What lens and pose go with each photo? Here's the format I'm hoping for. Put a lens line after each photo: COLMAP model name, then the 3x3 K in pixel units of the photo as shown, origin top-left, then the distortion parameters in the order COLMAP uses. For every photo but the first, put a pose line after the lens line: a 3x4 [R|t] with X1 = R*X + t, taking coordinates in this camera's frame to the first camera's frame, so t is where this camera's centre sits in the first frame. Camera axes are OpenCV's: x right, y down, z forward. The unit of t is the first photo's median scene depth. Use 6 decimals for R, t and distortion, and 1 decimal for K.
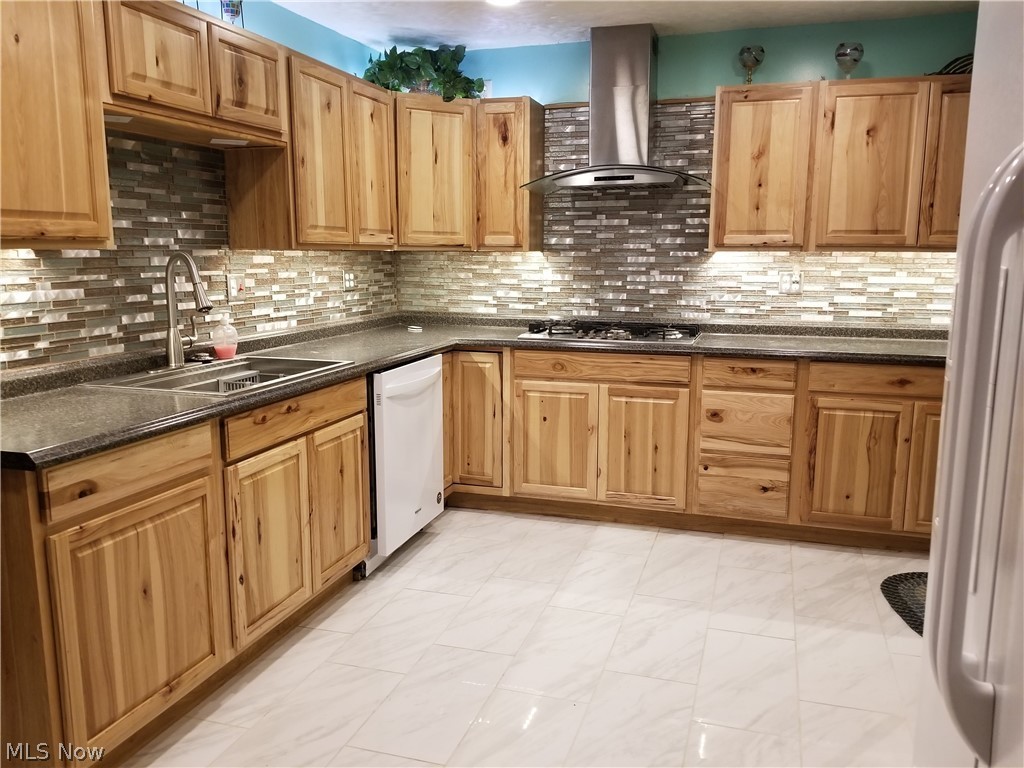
lens RADIAL K [[800.8, 0, 514.2], [0, 800.8, 379.2], [0, 0, 1]] dist [0.043080, -0.056102]
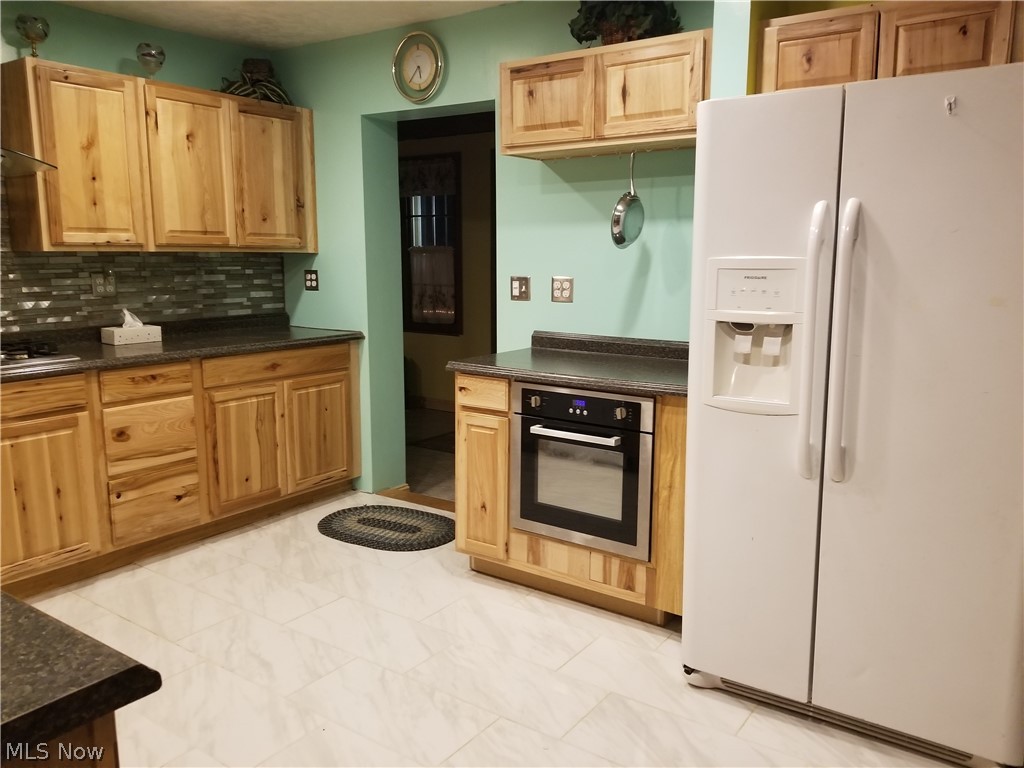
lens RADIAL K [[800.8, 0, 517.1], [0, 800.8, 384.1], [0, 0, 1]] dist [0.043080, -0.056102]
pose [[0.301188, -0.154424, 0.940978, -0.459347], [0.159124, 0.981103, 0.110076, -0.038932], [-0.940194, 0.116579, 0.320069, 0.298018]]
